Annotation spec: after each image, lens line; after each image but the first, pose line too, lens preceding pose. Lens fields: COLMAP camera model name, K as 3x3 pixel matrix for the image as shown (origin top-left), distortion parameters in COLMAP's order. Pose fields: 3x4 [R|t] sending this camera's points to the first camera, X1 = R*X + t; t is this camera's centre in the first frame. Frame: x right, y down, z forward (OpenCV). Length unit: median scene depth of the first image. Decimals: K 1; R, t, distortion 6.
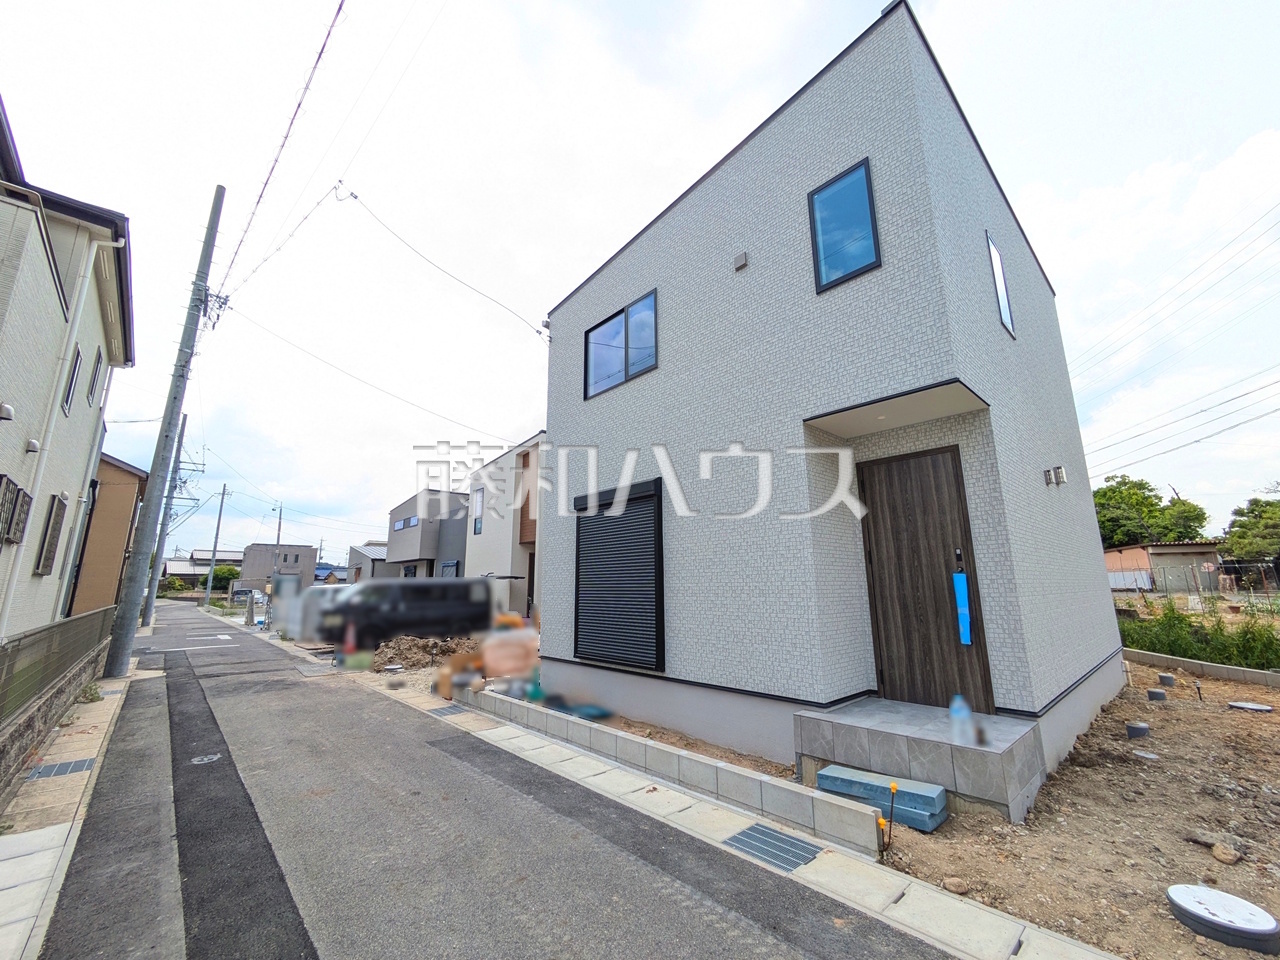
lens RADIAL K [[502.7, 0, 640.0], [0, 502.7, 480.0], [0, 0, 1]] dist [-0.002336, -0.000183]
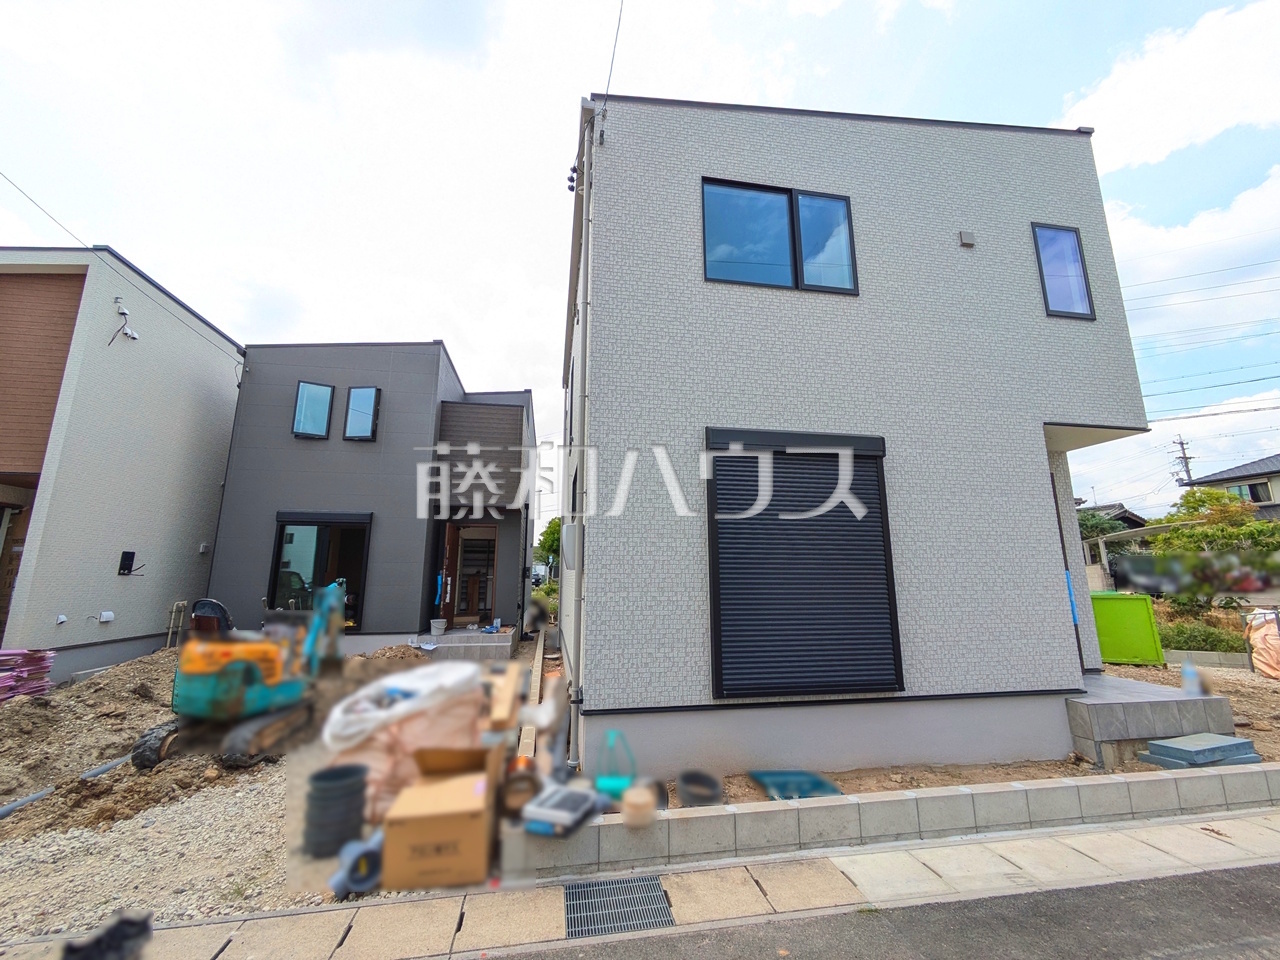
lens RADIAL K [[516.6, 0, 644.8], [0, 516.6, 471.7], [0, 0, 1]] dist [0.021133, -0.000158]
pose [[0.517723, 0.180291, 0.836336, -0.958115], [-0.179219, 0.978710, -0.100039, 0.229390], [-0.836566, -0.098094, 0.539012, 1.029813]]
